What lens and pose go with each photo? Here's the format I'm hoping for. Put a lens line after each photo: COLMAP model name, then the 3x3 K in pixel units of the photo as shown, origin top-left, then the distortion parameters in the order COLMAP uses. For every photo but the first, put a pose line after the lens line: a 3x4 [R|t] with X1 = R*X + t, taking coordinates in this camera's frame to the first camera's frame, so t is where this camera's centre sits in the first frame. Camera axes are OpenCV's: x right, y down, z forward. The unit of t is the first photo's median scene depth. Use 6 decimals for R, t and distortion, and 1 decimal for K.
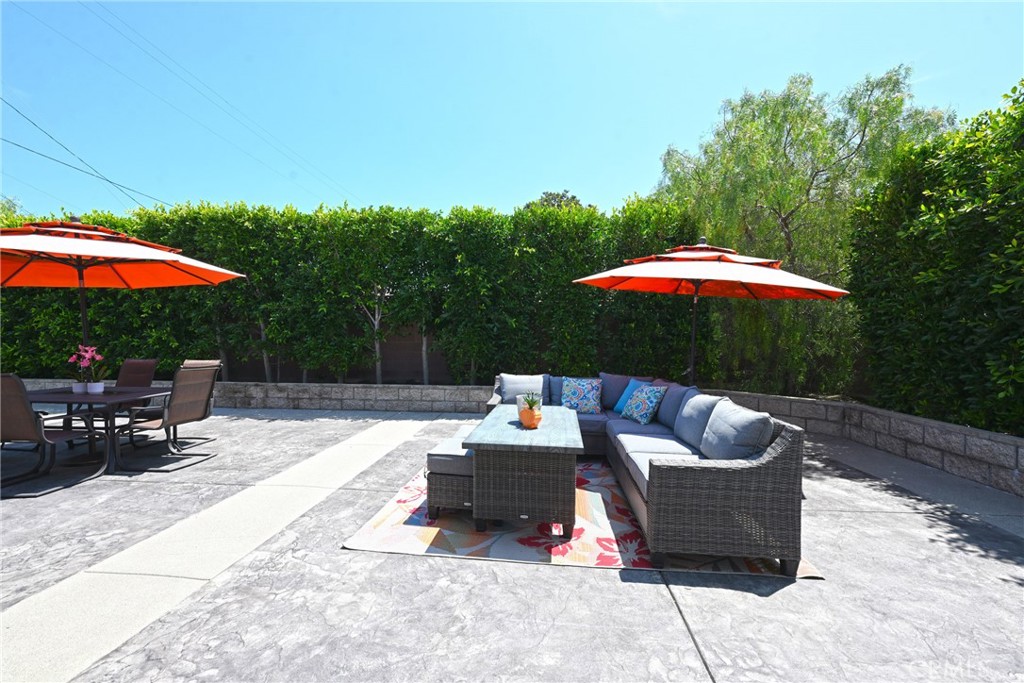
lens RADIAL K [[403.4, 0, 512.0], [0, 403.4, 341.8], [0, 0, 1]] dist [-0.001821, 0.000791]
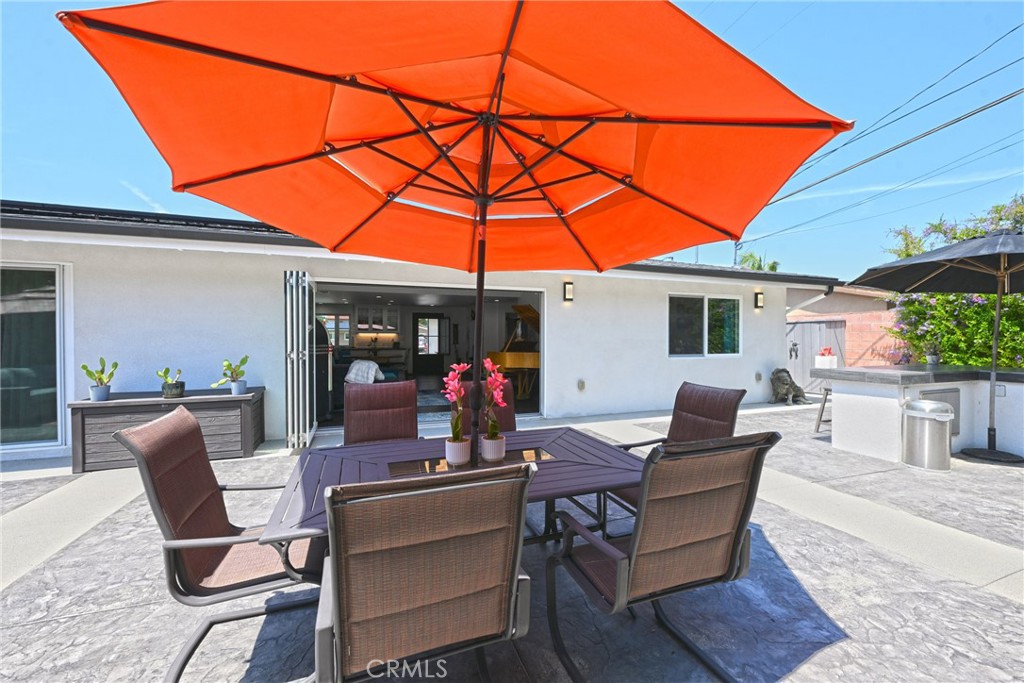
lens RADIAL K [[403.4, 0, 513.3], [0, 403.4, 341.1], [0, 0, 1]] dist [-0.001821, 0.000791]
pose [[-0.904124, 0.006679, -0.427219, -1.304494], [0.001197, 0.999914, 0.013098, -0.026881], [0.427269, 0.011331, -0.904053, 2.124404]]
